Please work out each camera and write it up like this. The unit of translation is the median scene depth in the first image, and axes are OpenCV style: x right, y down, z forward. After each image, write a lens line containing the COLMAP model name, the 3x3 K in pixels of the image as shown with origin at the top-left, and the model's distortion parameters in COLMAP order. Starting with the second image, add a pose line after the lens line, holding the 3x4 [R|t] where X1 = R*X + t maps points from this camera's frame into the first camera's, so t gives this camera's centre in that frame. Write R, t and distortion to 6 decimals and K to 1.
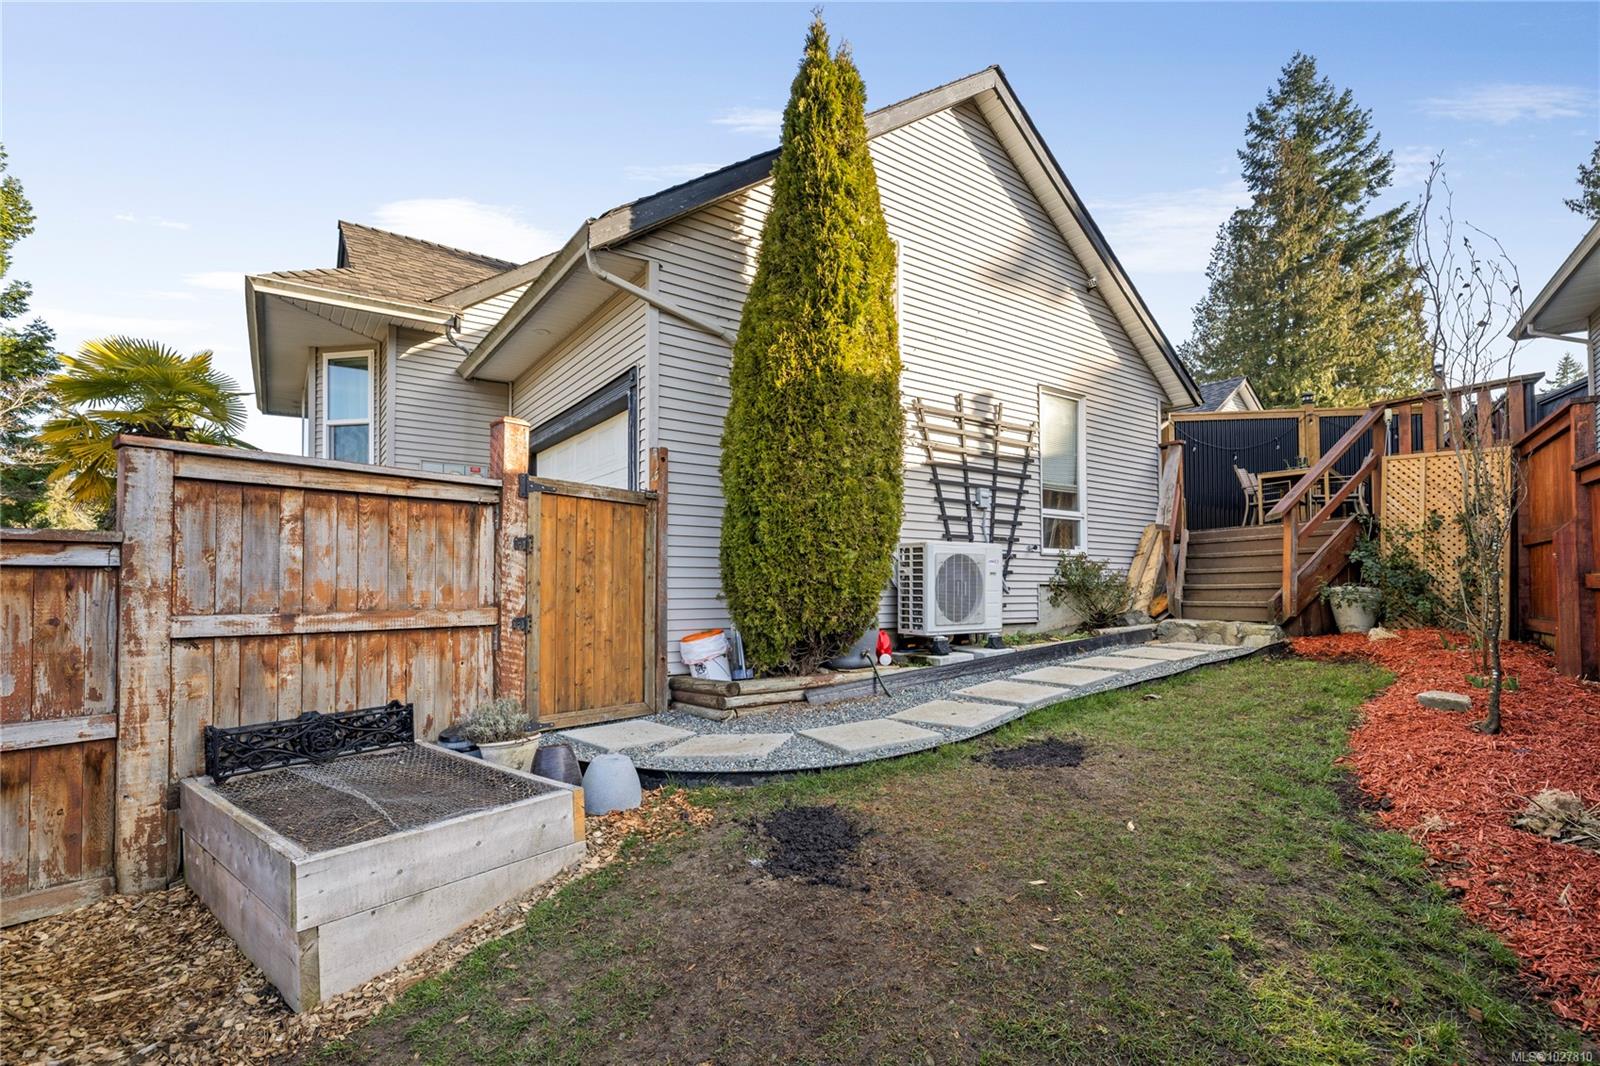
lens RADIAL K [[742.2, 0, 804.8], [0, 742.2, 582.4], [0, 0, 1]] dist [-0.002169, -0.000600]
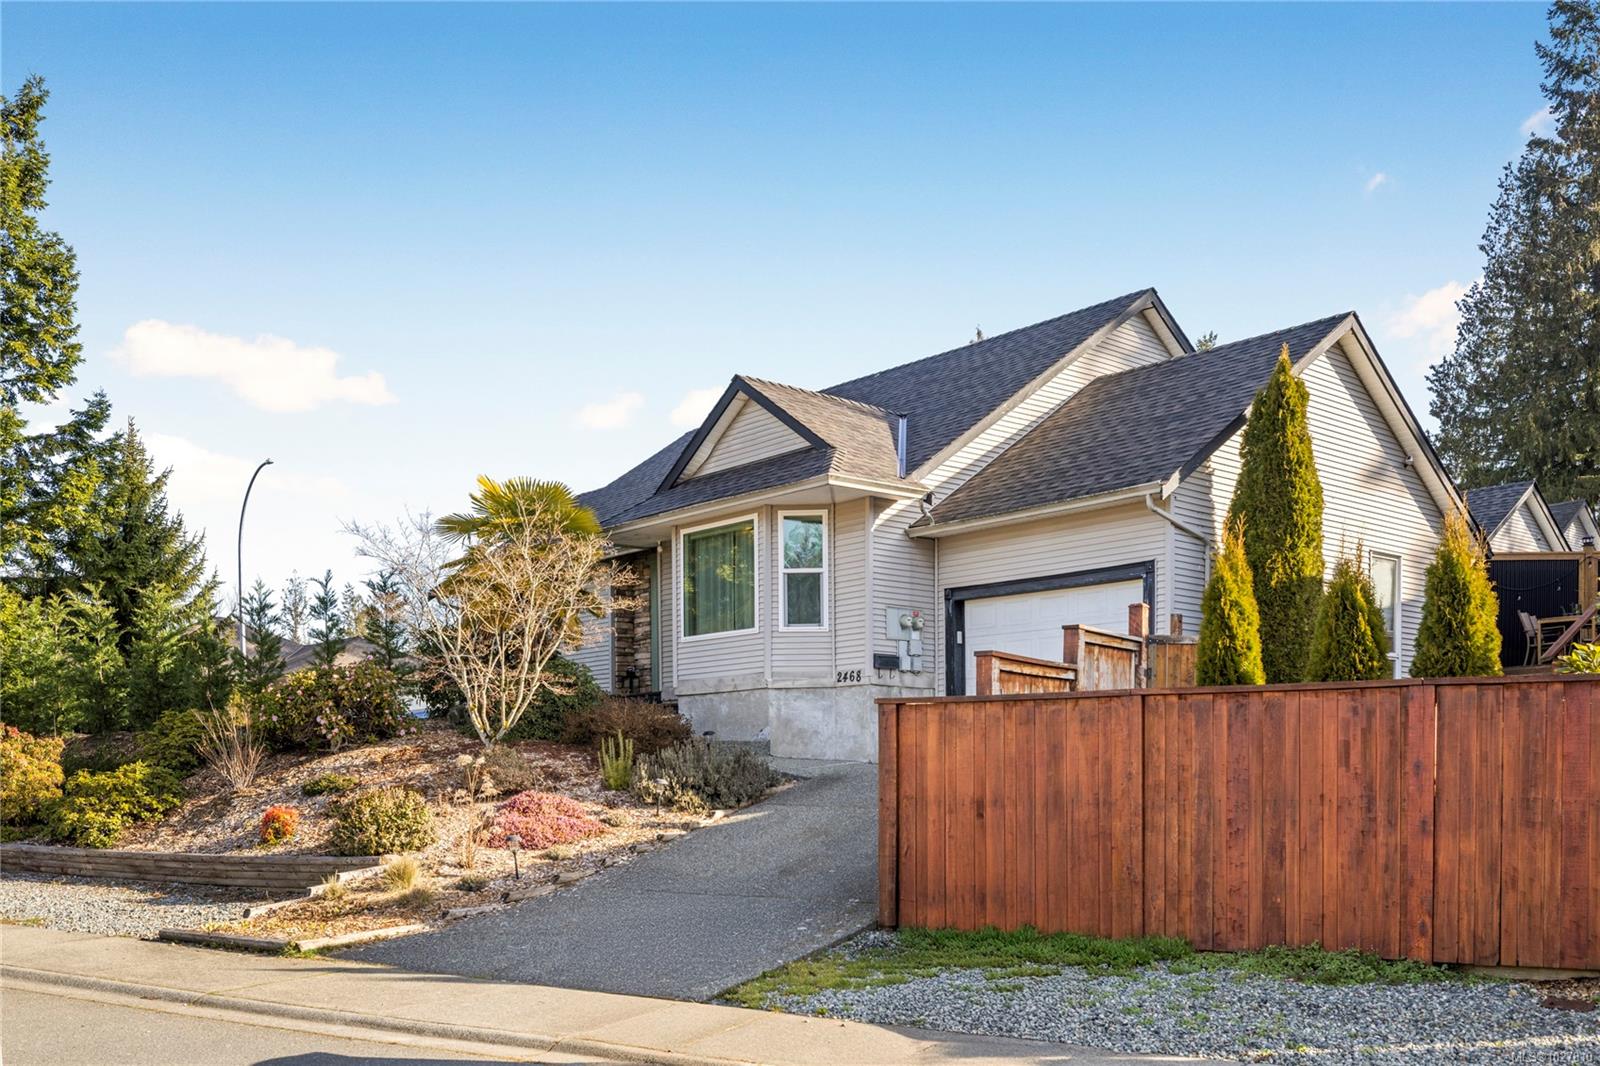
lens RADIAL K [[1511.2, 0, 798.1], [0, 1511.2, 851.7], [0, 0, 1]] dist [-0.000059, -0.008483]
pose [[0.996247, -0.000920, 0.086547, -0.724067], [-0.003934, 0.998429, 0.055897, 0.084909], [-0.086463, -0.056028, 0.994678, -1.233433]]
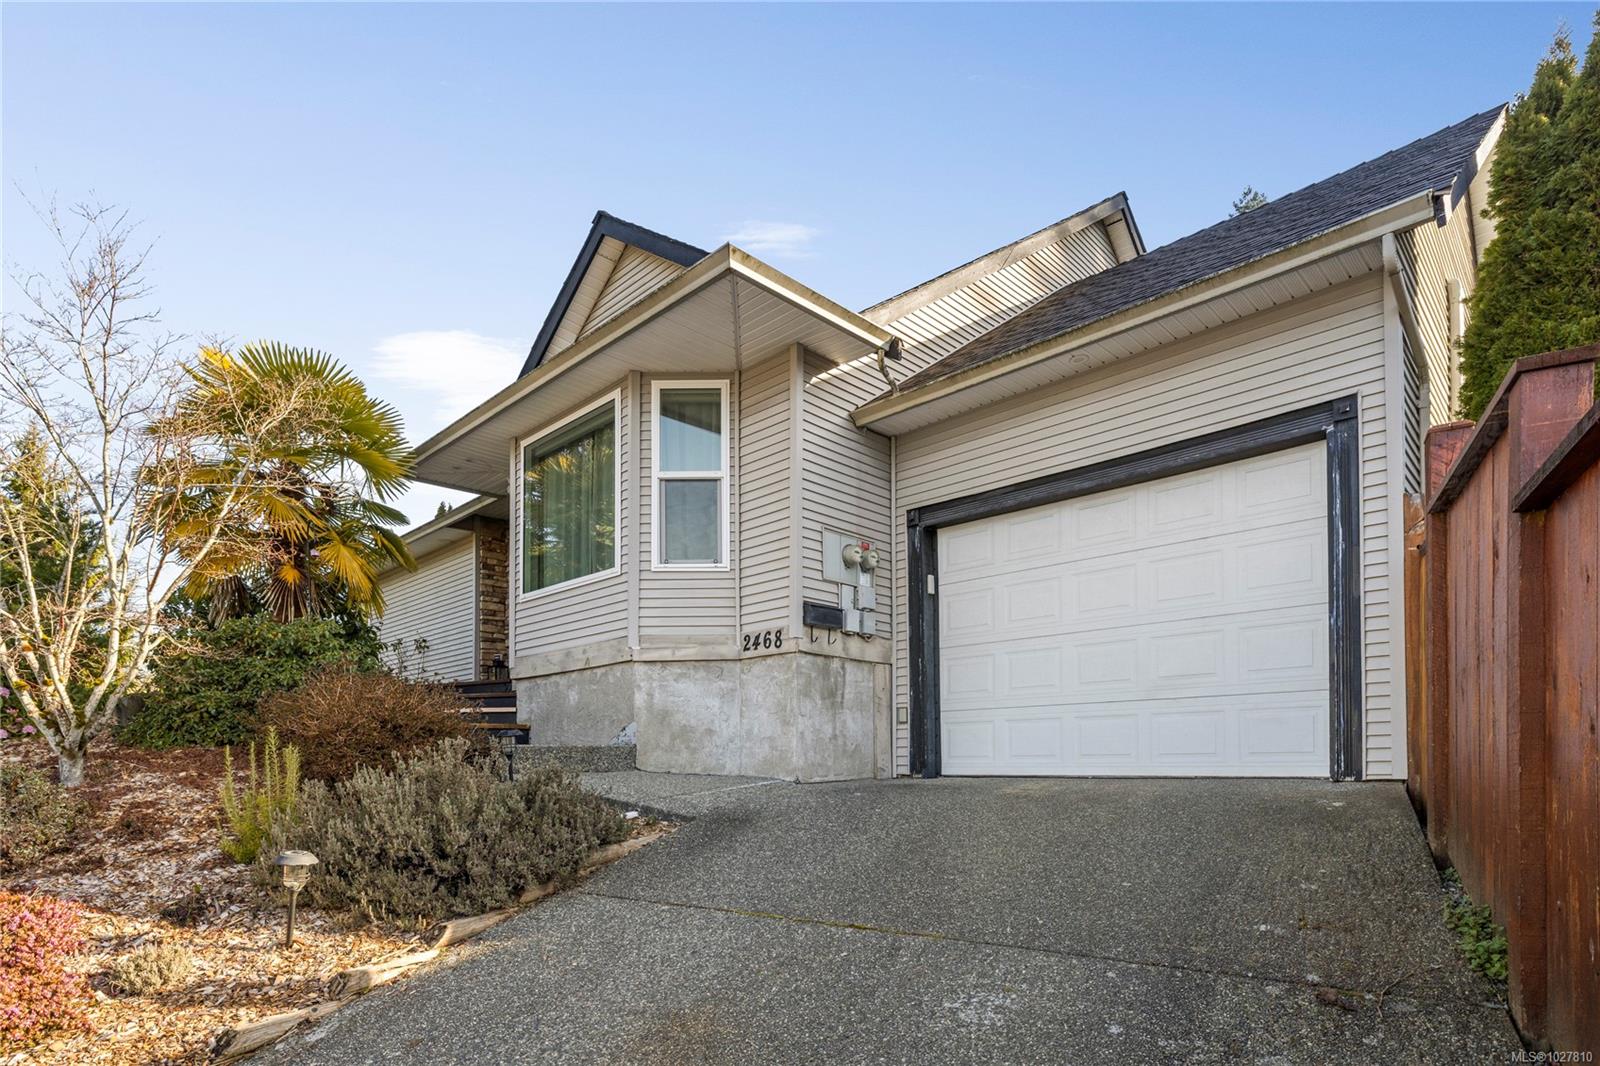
lens RADIAL K [[851.1, 0, 809.3], [0, 851.1, 754.9], [0, 0, 1]] dist [-0.004396, -0.000854]
pose [[0.982750, -0.004823, 0.184875, -0.569926], [0.003713, 0.999973, 0.006353, 0.052884], [-0.184900, -0.005557, 0.982742, 0.116356]]
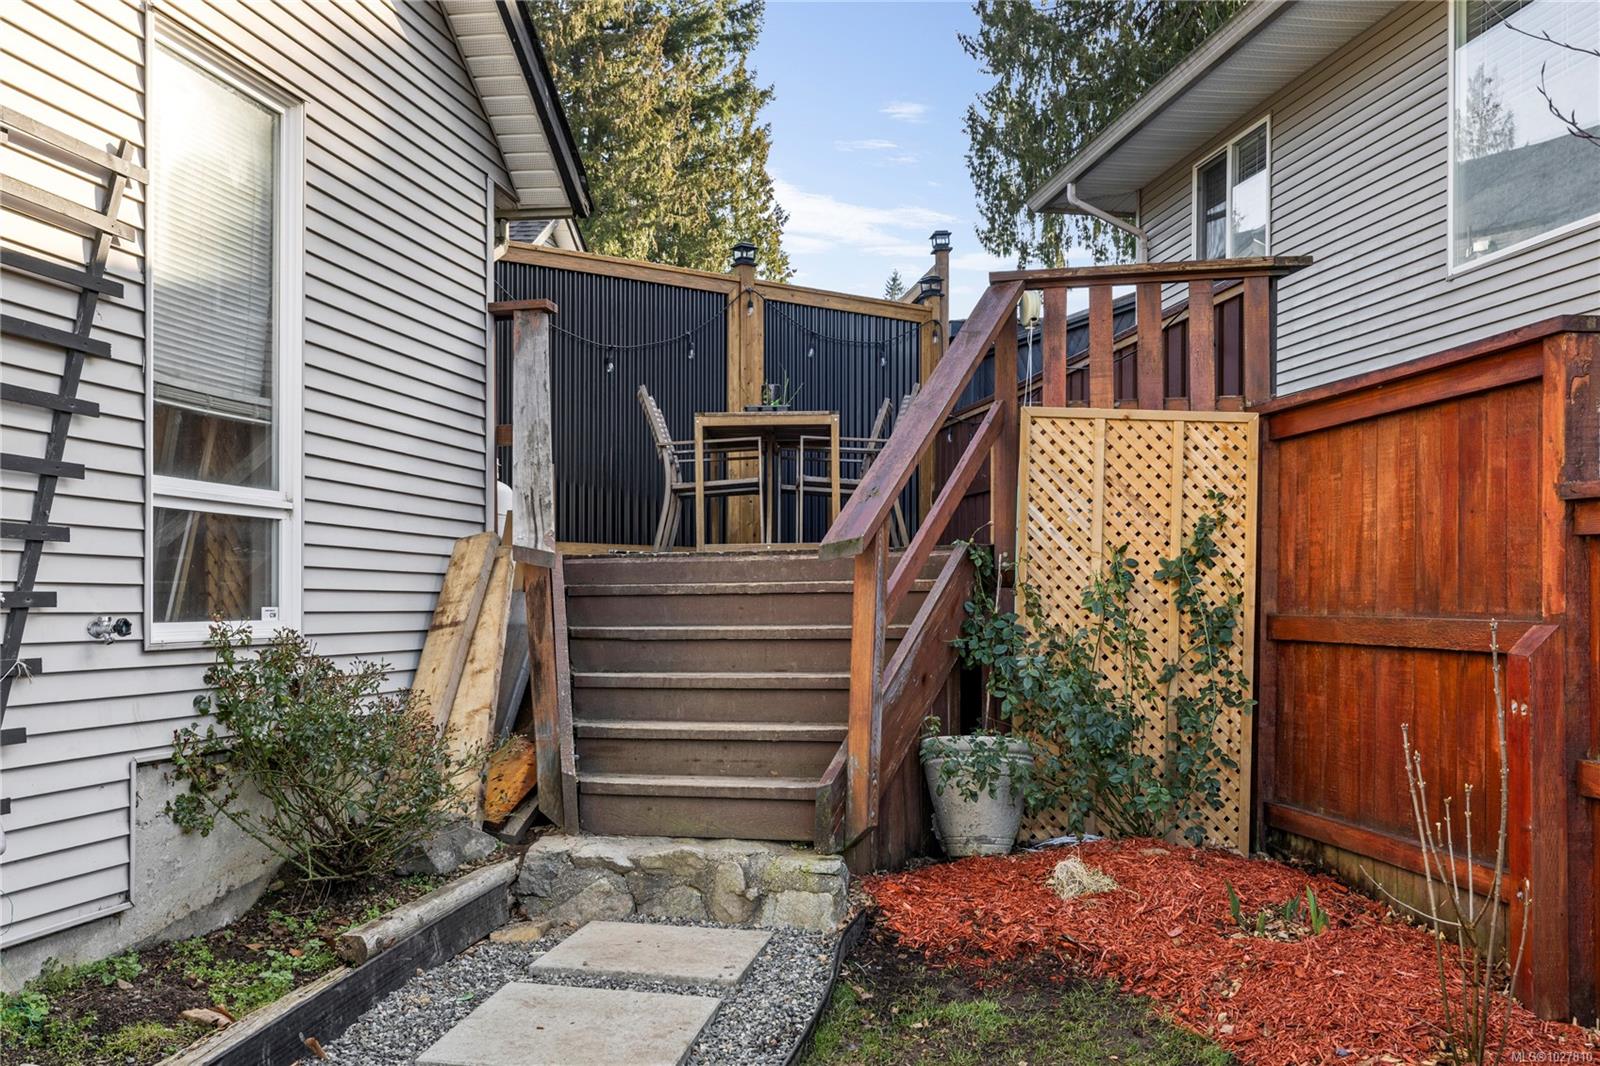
lens RADIAL K [[1478.8, 0, 801.0], [0, 1478.8, 591.2], [0, 0, 1]] dist [-0.001302, 0.006432]
pose [[0.732442, 0.011679, 0.680730, 0.108636], [-0.015567, 0.999879, -0.000405, -0.051273], [-0.680652, -0.010300, 0.732535, 0.377568]]
